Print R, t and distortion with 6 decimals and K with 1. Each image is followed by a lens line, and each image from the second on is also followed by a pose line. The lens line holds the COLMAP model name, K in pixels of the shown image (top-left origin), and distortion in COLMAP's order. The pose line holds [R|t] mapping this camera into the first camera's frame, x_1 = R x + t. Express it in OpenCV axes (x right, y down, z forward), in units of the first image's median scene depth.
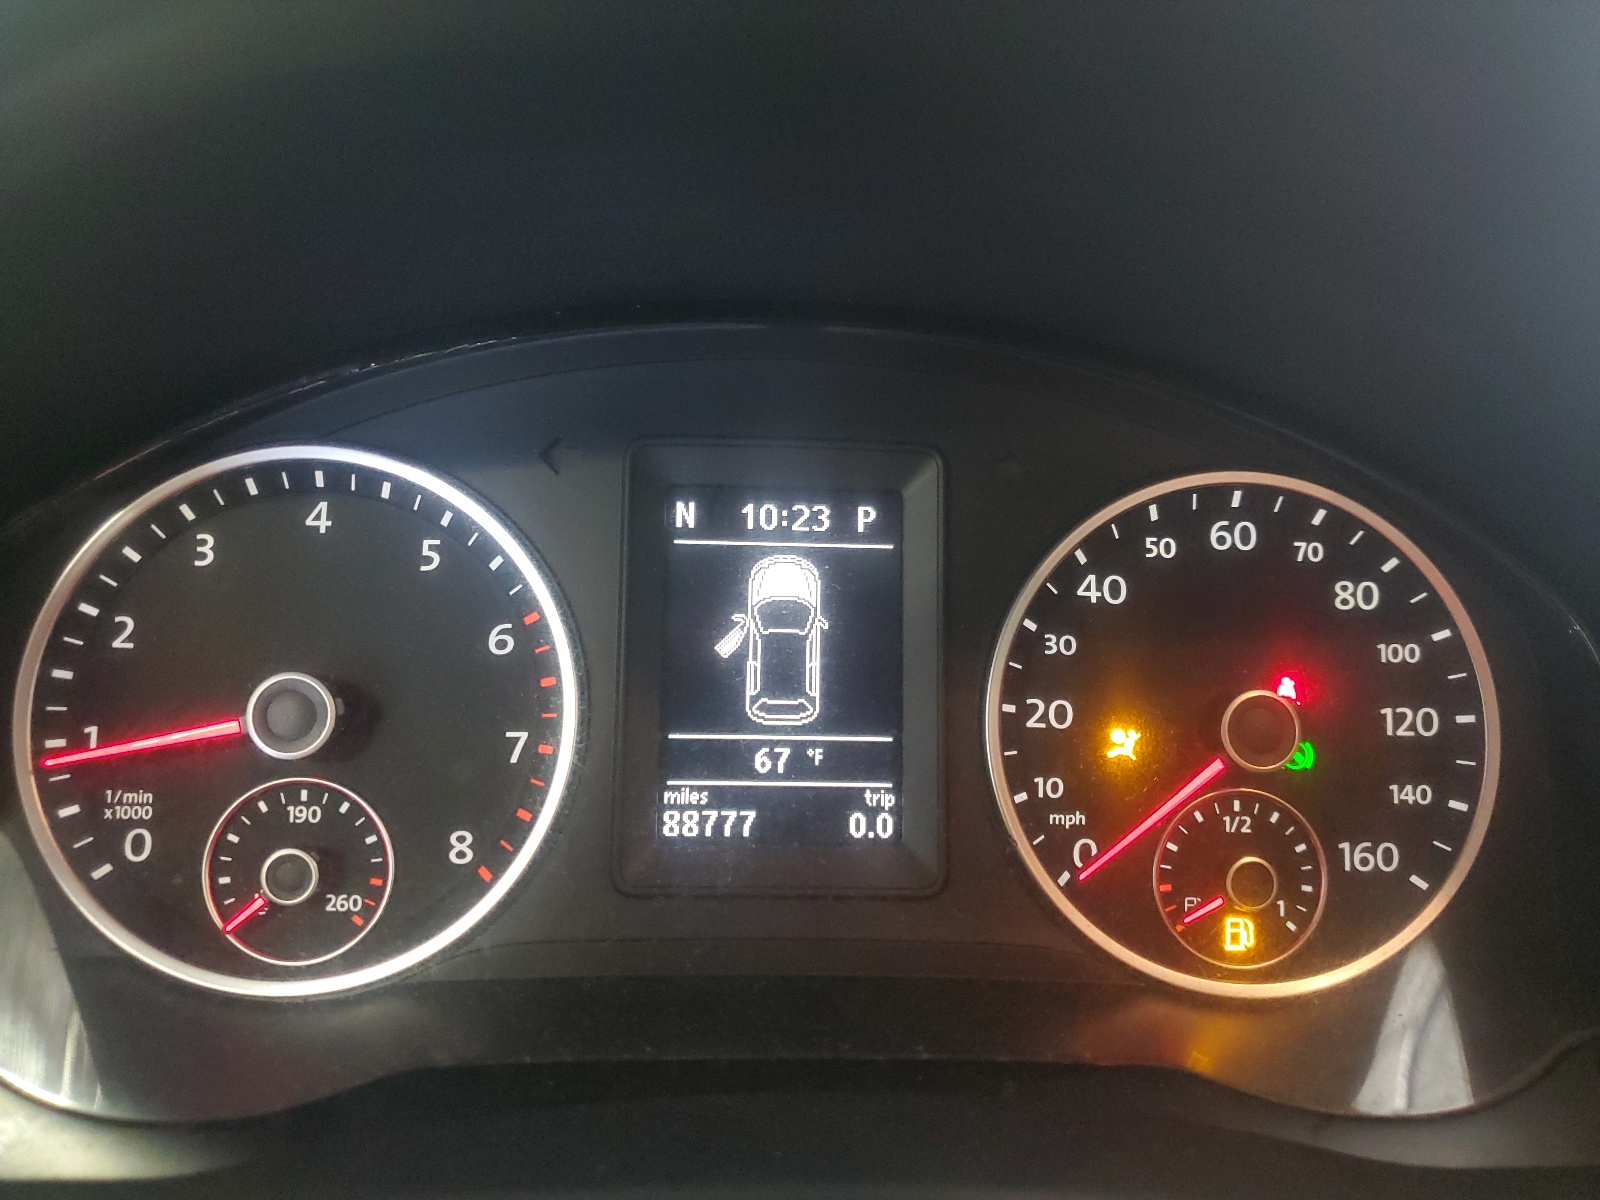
lens RADIAL K [[1208.1, 0, 801.9], [0, 1208.1, 599.5], [0, 0, 1]] dist [0.039239, -0.001610]
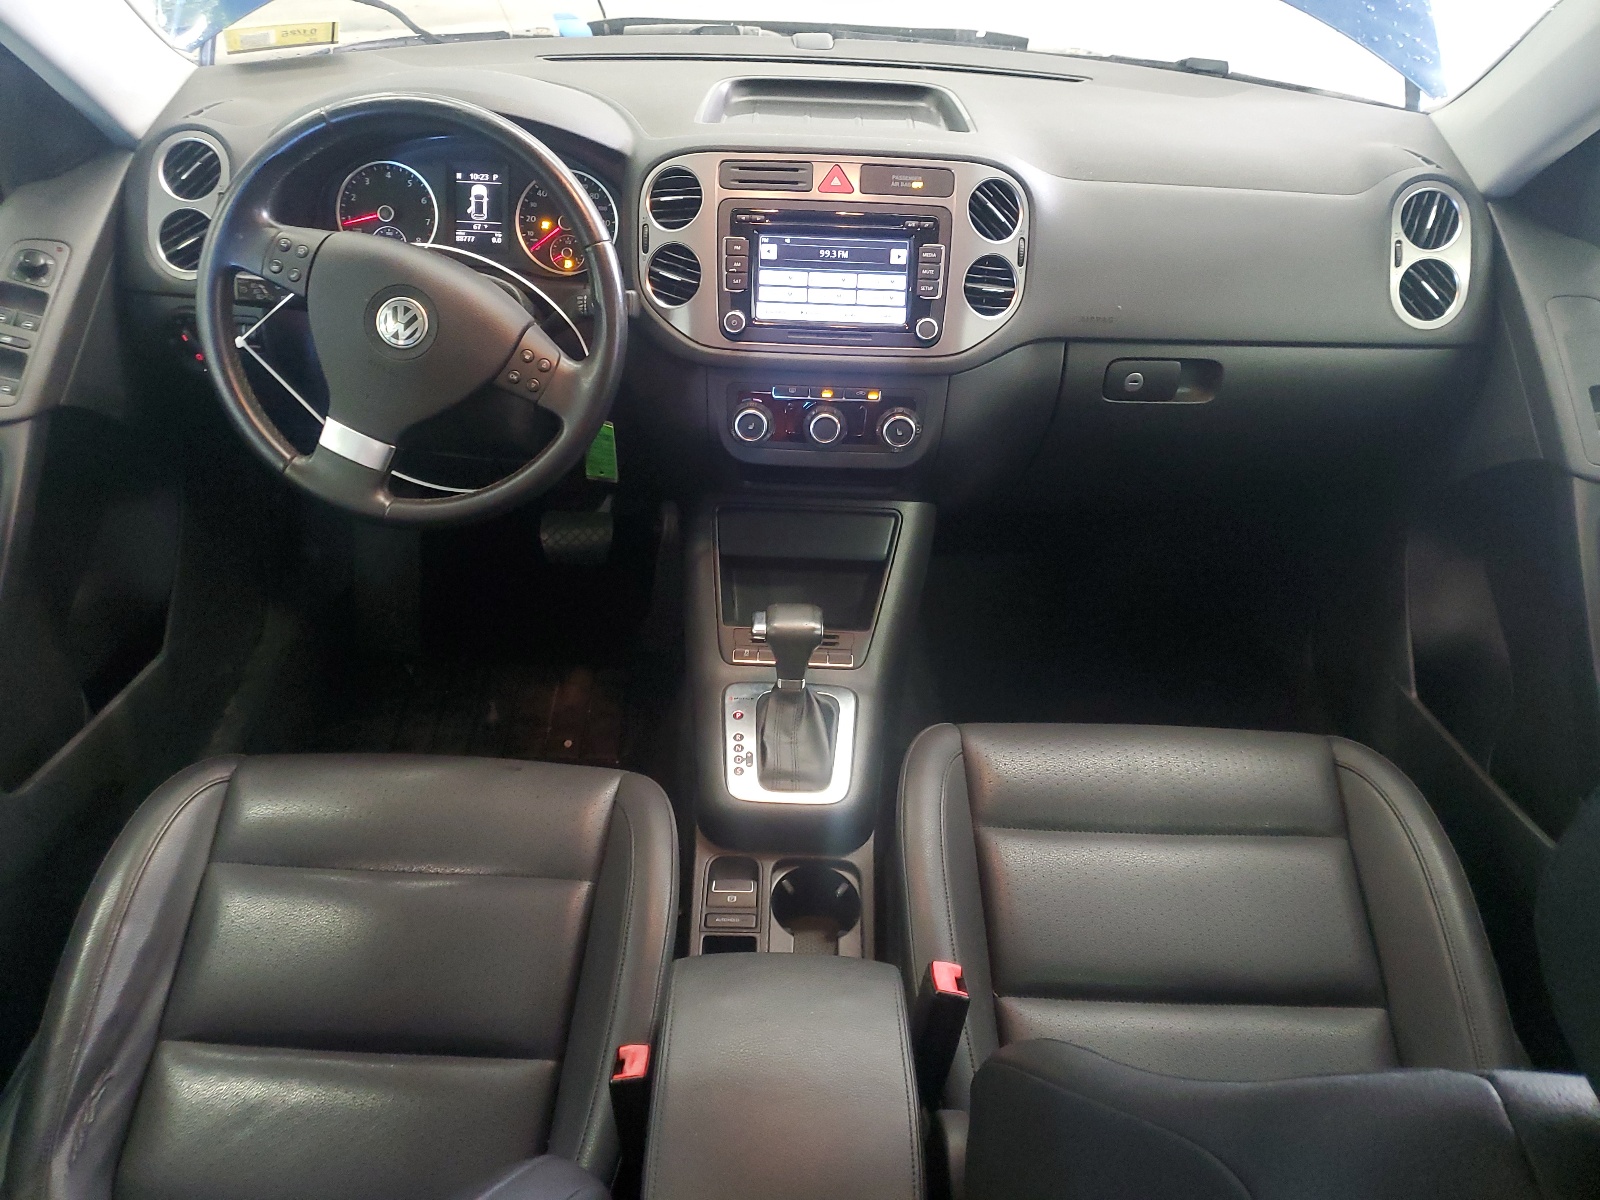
lens RADIAL K [[1208.1, 0, 798.6], [0, 1208.1, 601.7], [0, 0, 1]] dist [0.039239, -0.001610]
pose [[0.996622, 0.035143, -0.074222, 1.776853], [-0.017267, 0.973279, 0.228976, 0.477315], [0.080286, -0.226921, 0.970598, -4.270721]]
